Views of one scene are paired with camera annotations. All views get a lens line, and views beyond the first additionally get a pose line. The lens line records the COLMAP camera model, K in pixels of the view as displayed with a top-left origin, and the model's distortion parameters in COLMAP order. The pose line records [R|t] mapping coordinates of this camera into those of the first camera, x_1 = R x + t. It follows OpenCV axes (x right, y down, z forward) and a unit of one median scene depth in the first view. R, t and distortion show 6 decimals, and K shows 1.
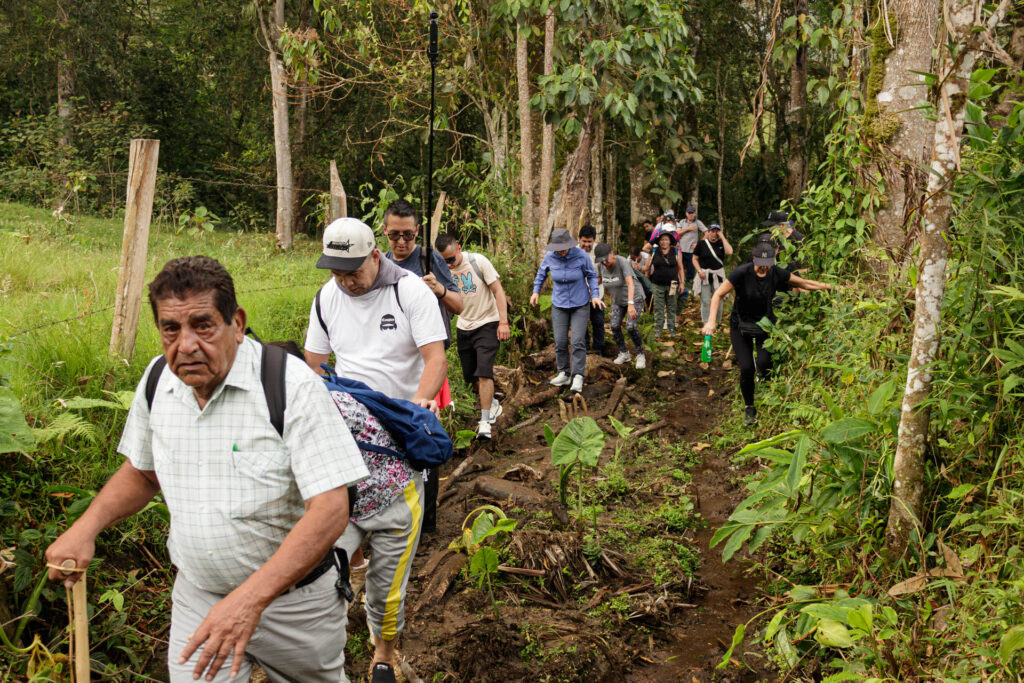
lens RADIAL K [[1132.1, 0, 512.3], [0, 1132.1, 338.9], [0, 0, 1]] dist [0.006647, 0.000000]
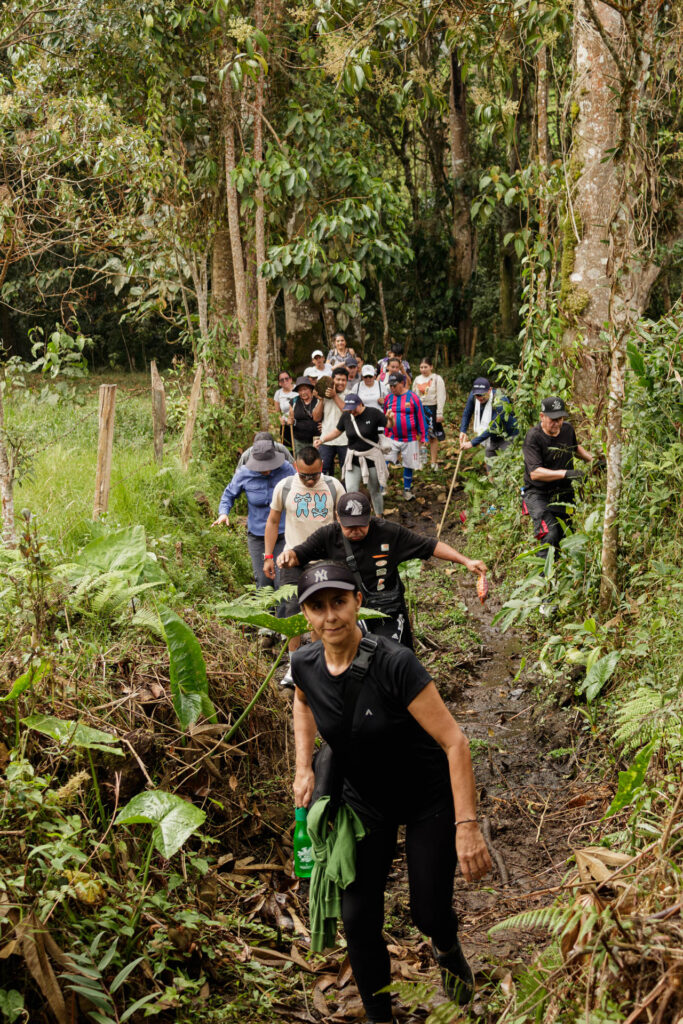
lens RADIAL K [[2040.7, 0, 341.3], [0, 2040.7, 512.4], [0, 0, 1]] dist [-0.112137, 0.000000]
pose [[0.977232, -0.075759, 0.198188, -0.631979], [0.068605, 0.996728, 0.042731, -0.115190], [-0.200777, -0.028161, 0.979232, -1.874193]]
